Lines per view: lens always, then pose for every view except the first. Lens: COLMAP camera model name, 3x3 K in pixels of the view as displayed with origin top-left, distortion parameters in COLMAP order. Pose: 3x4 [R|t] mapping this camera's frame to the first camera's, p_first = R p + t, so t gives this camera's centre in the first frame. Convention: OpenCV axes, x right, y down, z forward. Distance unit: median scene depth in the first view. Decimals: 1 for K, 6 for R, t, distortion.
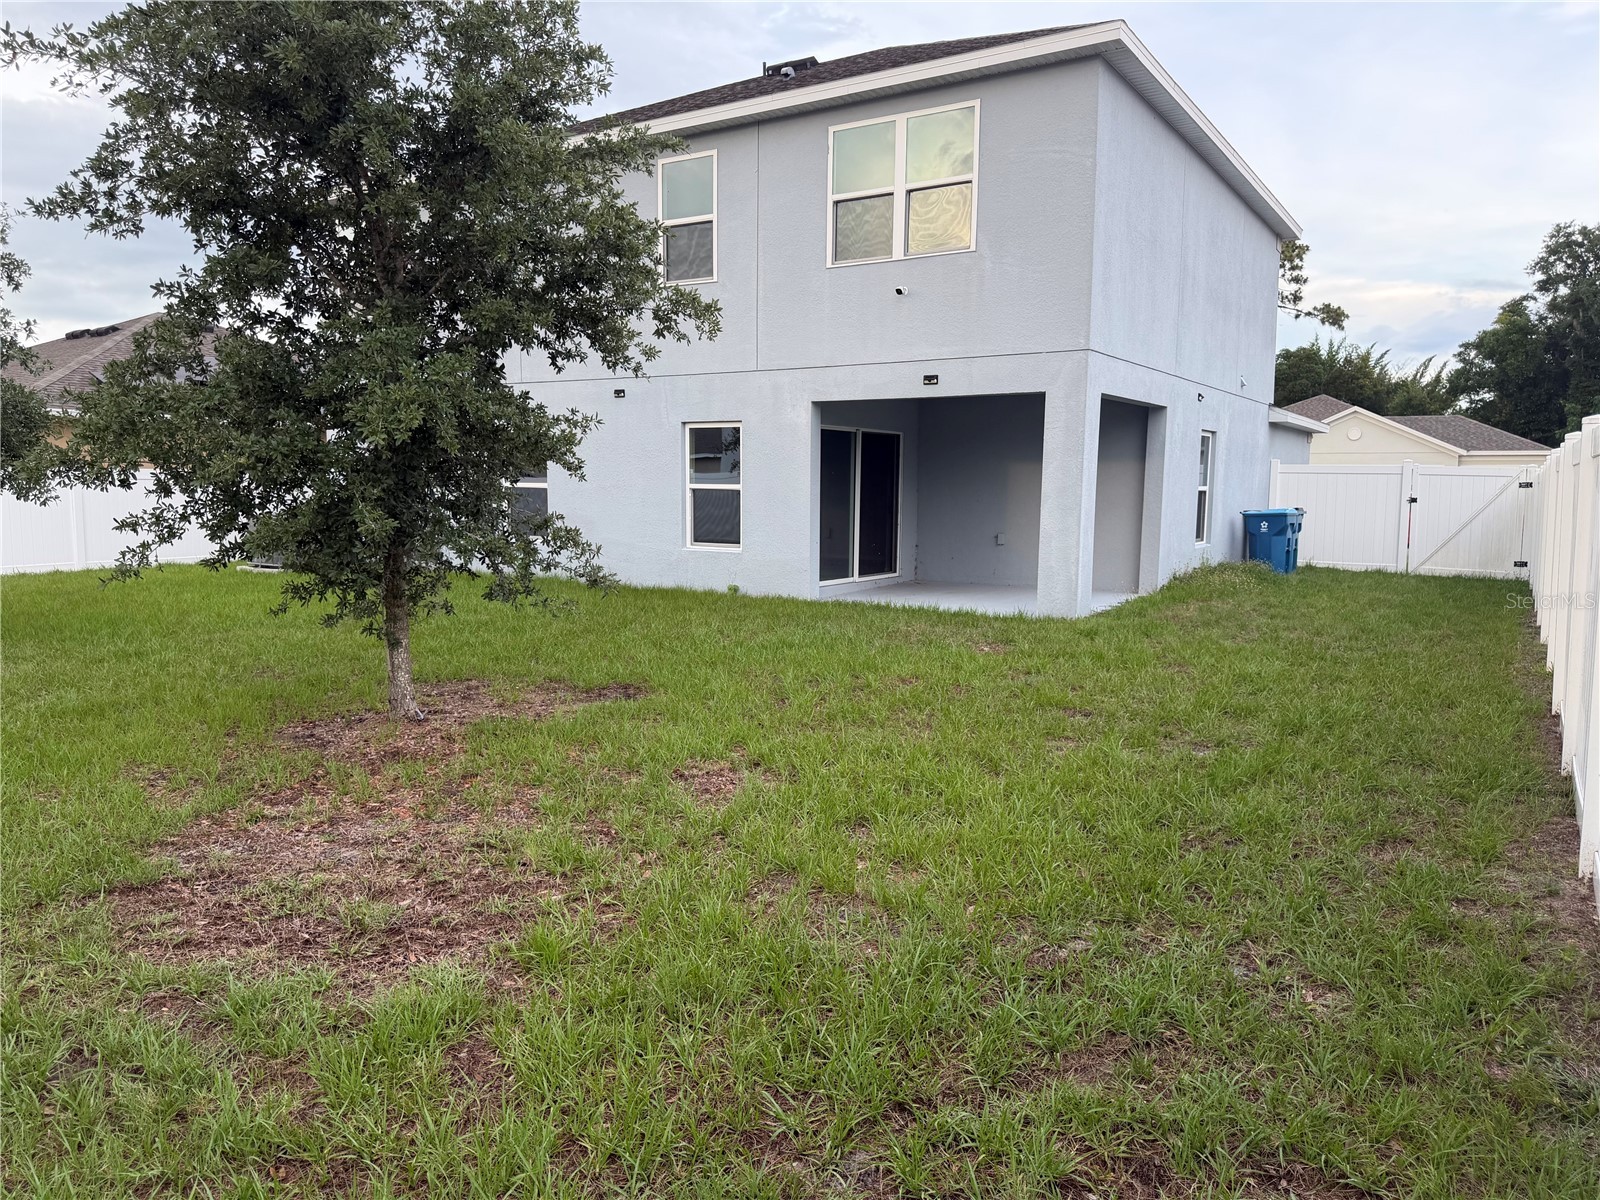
lens RADIAL K [[1129.6, 0, 800.0], [0, 1129.6, 600.0], [0, 0, 1]] dist [-0.008372, -0.005552]
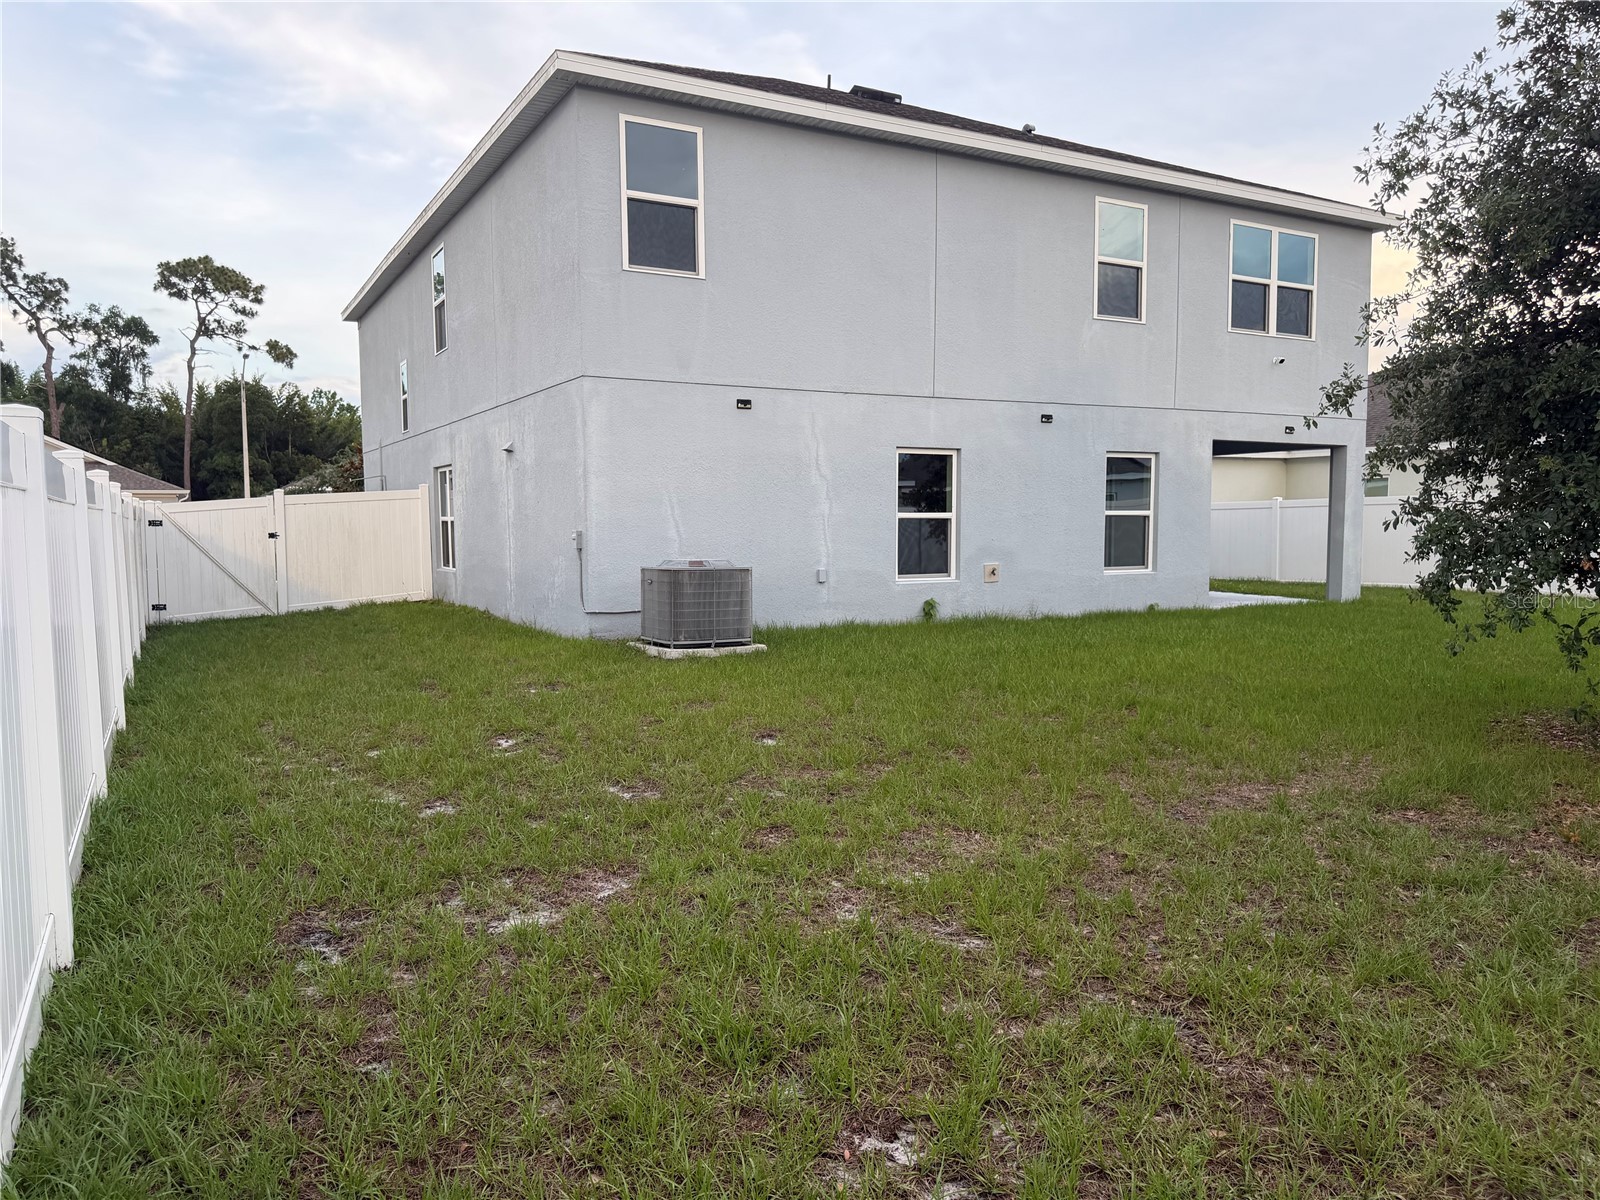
lens RADIAL K [[1129.6, 0, 800.0], [0, 1129.6, 600.0], [0, 0, 1]] dist [-0.008372, -0.005552]
pose [[0.446527, -0.073915, 0.891712, -1.131677], [0.104763, 0.994047, 0.029937, -0.080737], [-0.888616, 0.080051, 0.451612, 0.779994]]
